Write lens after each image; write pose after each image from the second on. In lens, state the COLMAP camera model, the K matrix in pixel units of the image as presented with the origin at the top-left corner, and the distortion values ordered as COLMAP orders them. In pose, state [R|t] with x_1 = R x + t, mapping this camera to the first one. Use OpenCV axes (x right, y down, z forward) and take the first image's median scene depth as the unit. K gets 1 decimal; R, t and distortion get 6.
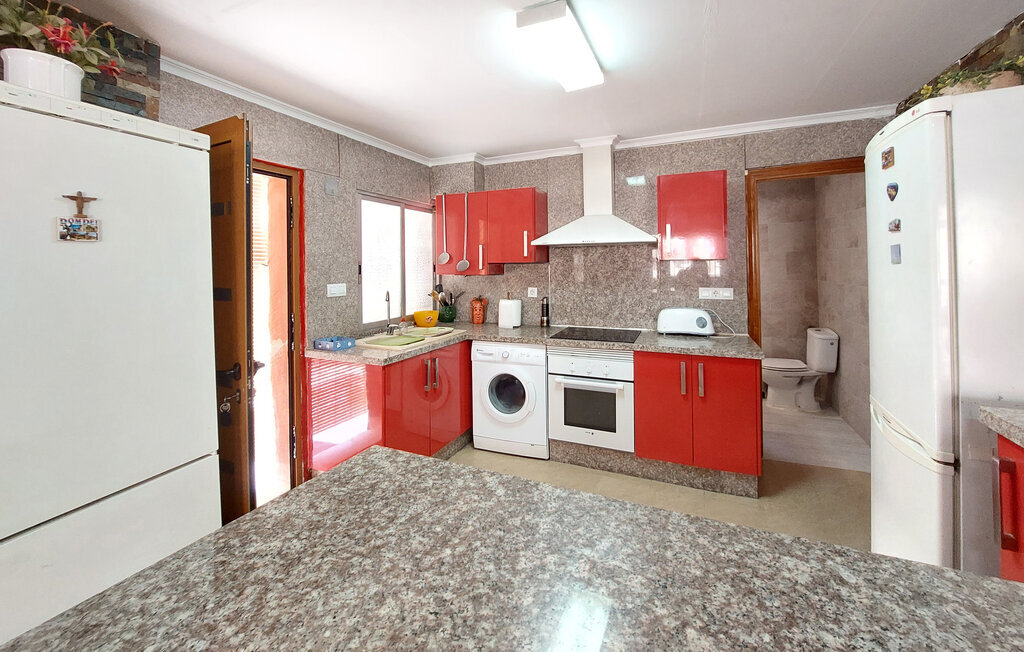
lens RADIAL K [[395.9, 0, 531.0], [0, 395.9, 260.8], [0, 0, 1]] dist [-0.011965, -0.000232]
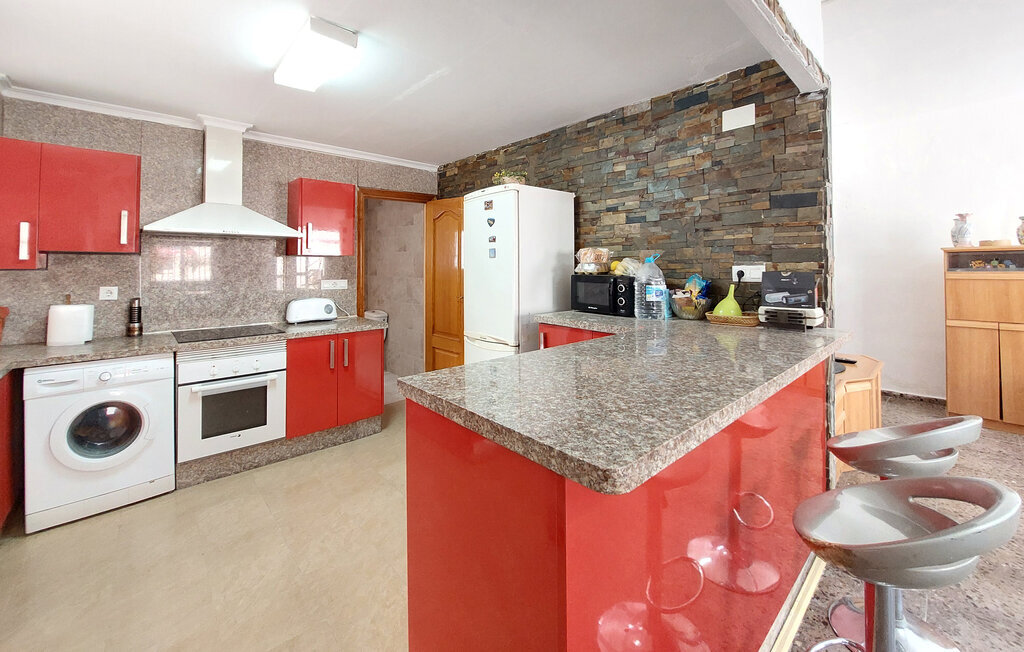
lens RADIAL K [[395.9, 0, 486.0], [0, 395.9, 260.2], [0, 0, 1]] dist [-0.011965, -0.000232]
pose [[0.455422, 0.025256, 0.889918, -0.392447], [-0.015605, 0.999670, -0.020384, 0.026475], [-0.890139, -0.004604, 0.455666, 0.044411]]
